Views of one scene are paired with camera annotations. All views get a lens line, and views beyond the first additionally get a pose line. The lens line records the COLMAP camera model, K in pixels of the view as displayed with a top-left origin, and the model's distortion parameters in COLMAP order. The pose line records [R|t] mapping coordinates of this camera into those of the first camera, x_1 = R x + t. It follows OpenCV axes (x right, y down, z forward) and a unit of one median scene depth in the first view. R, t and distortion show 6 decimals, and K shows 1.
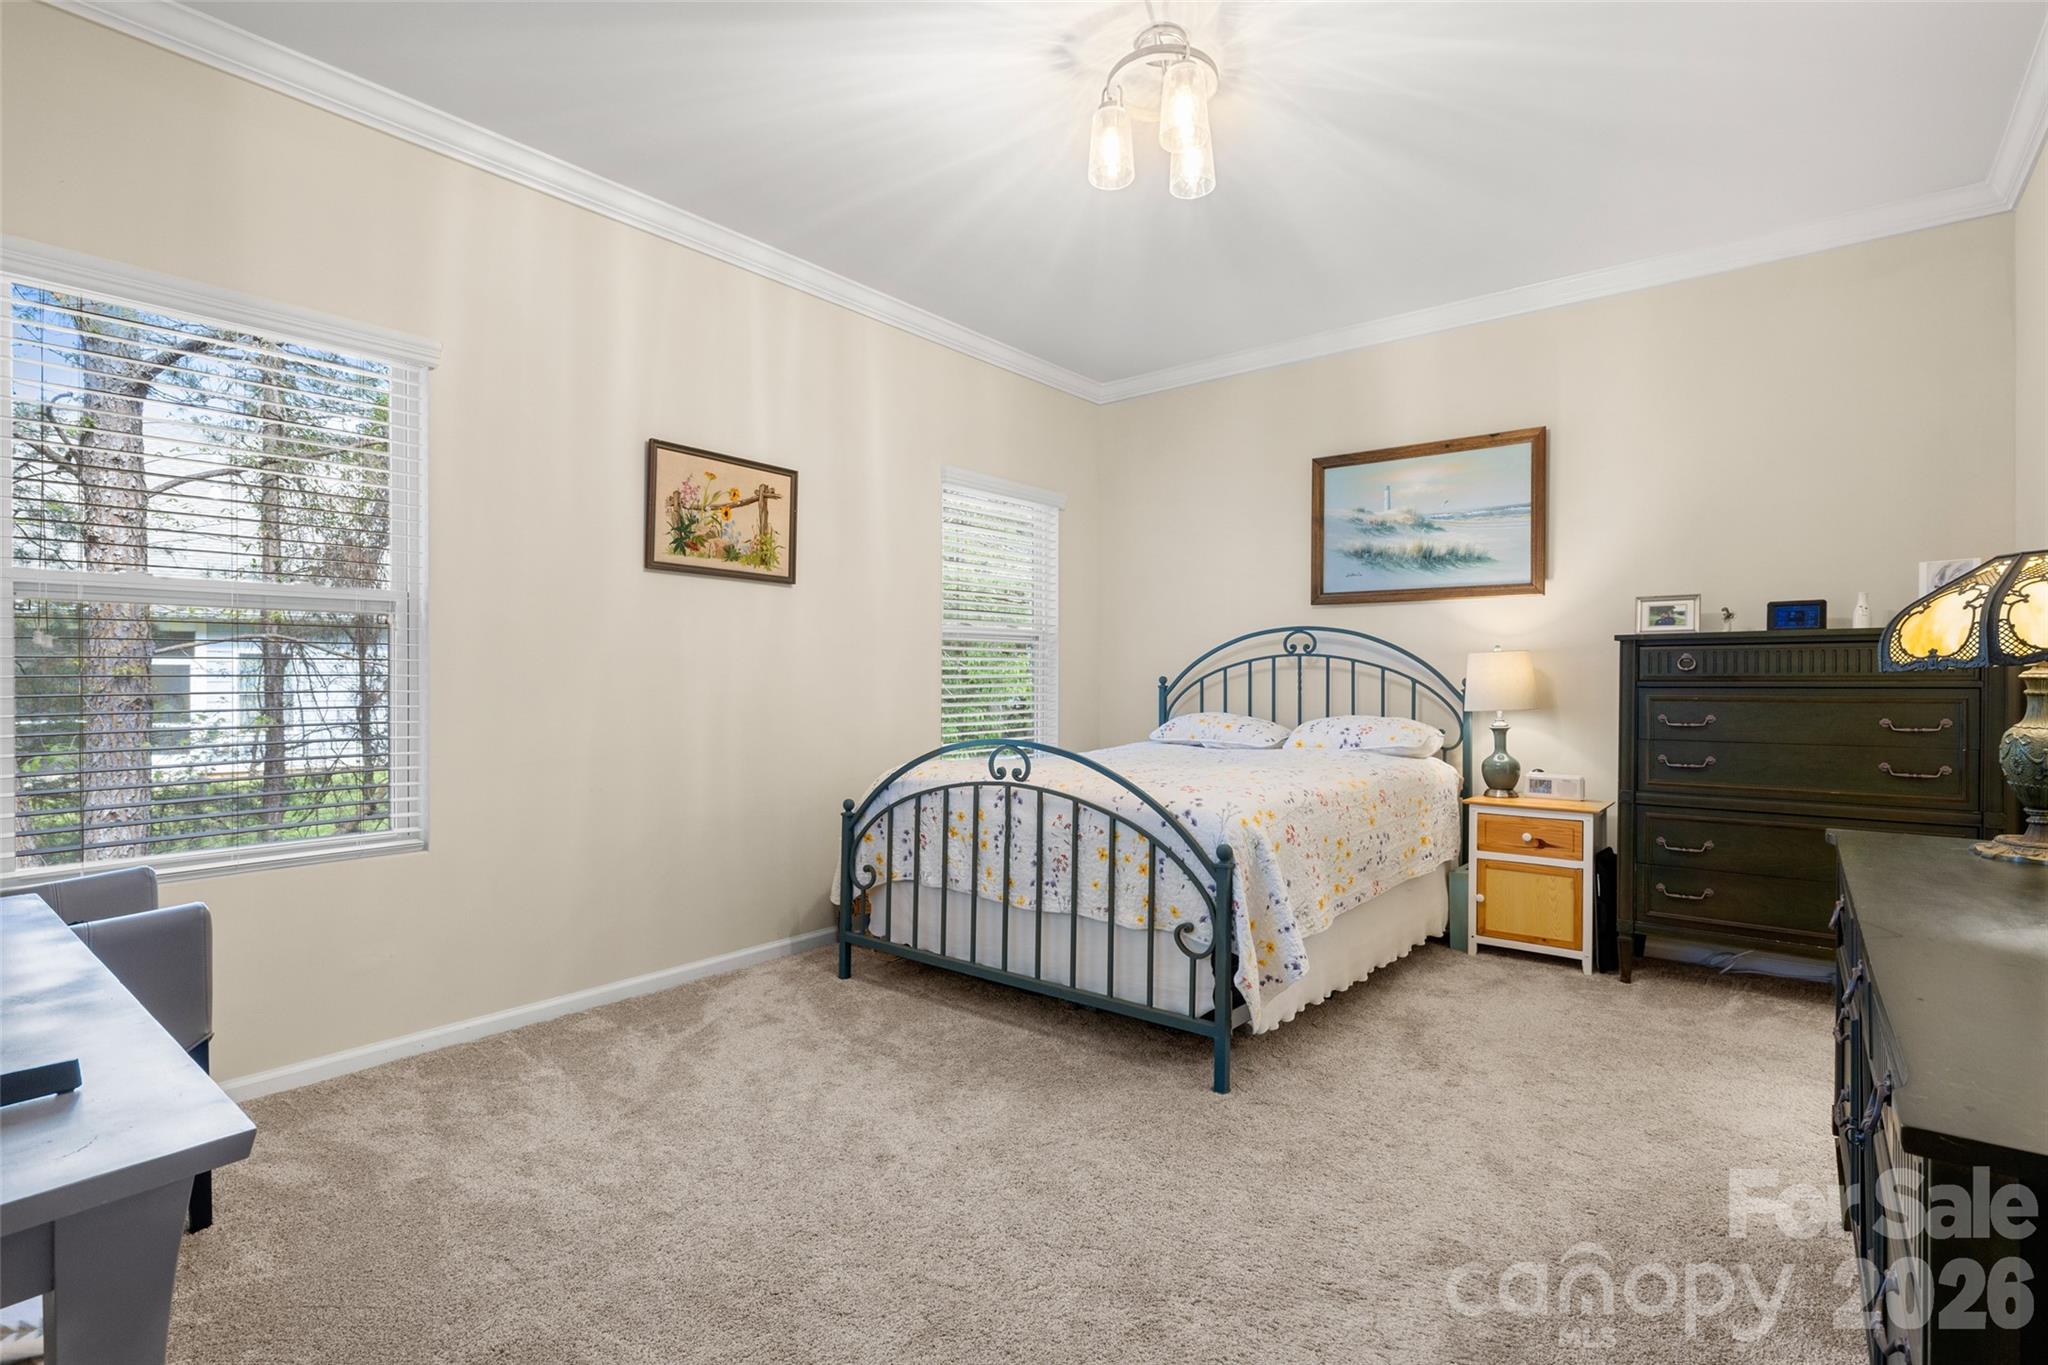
lens RADIAL K [[955.7, 0, 1023.2], [0, 955.7, 684.9], [0, 0, 1]] dist [-0.002780, -0.001119]
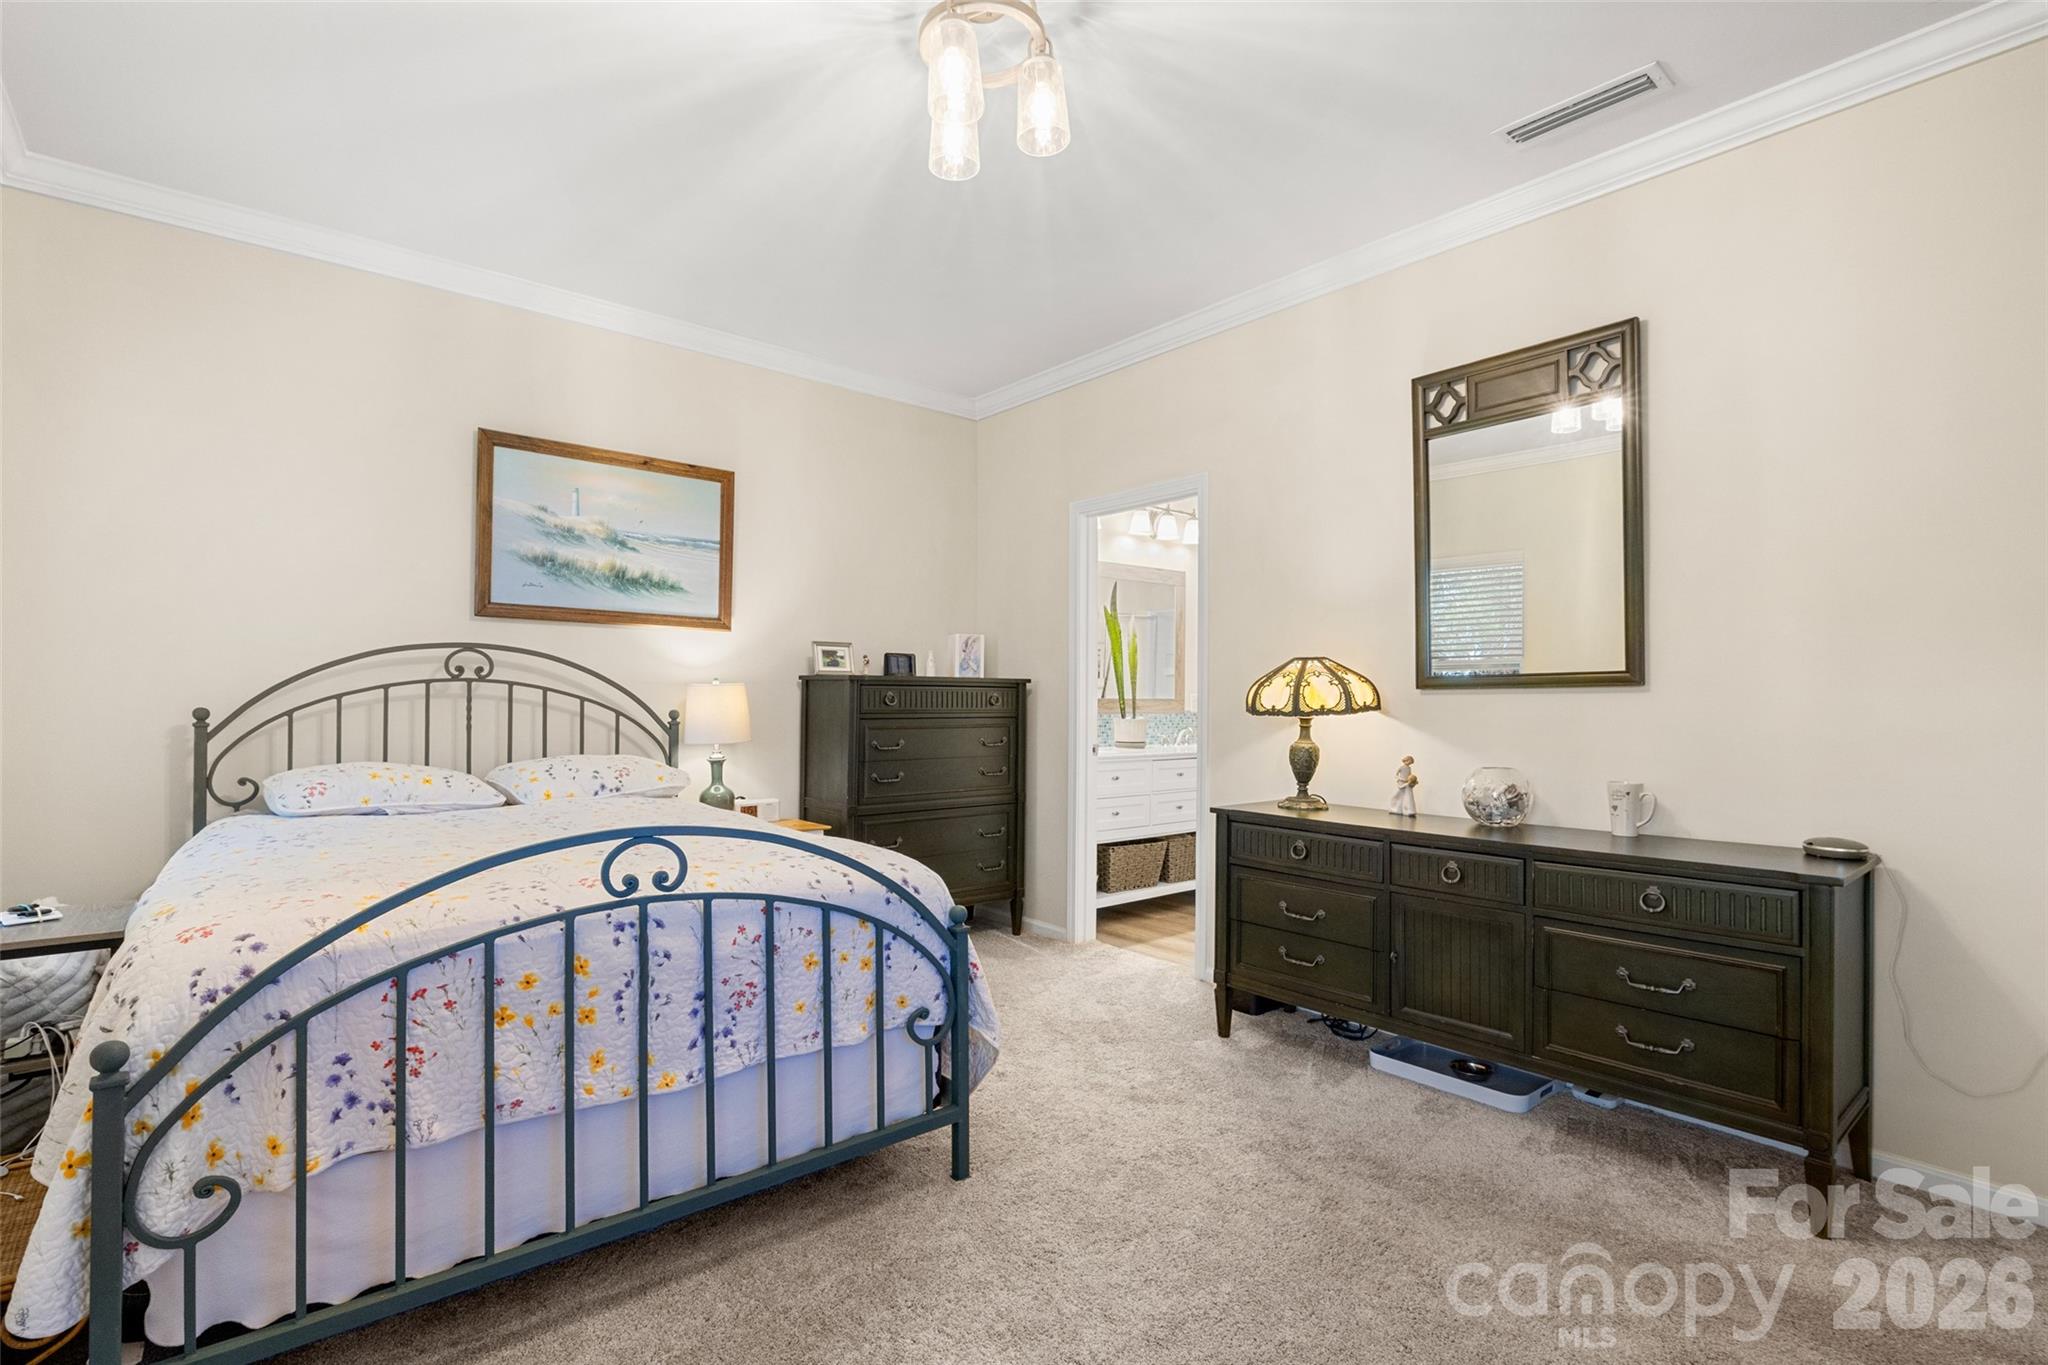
lens RADIAL K [[955.7, 0, 1023.9], [0, 955.7, 690.8], [0, 0, 1]] dist [-0.002780, -0.001119]
pose [[0.194128, 0.008727, 0.980937, -0.527123], [-0.002042, 0.999962, -0.008492, -0.024553], [-0.980974, -0.000355, 0.194138, 0.589509]]
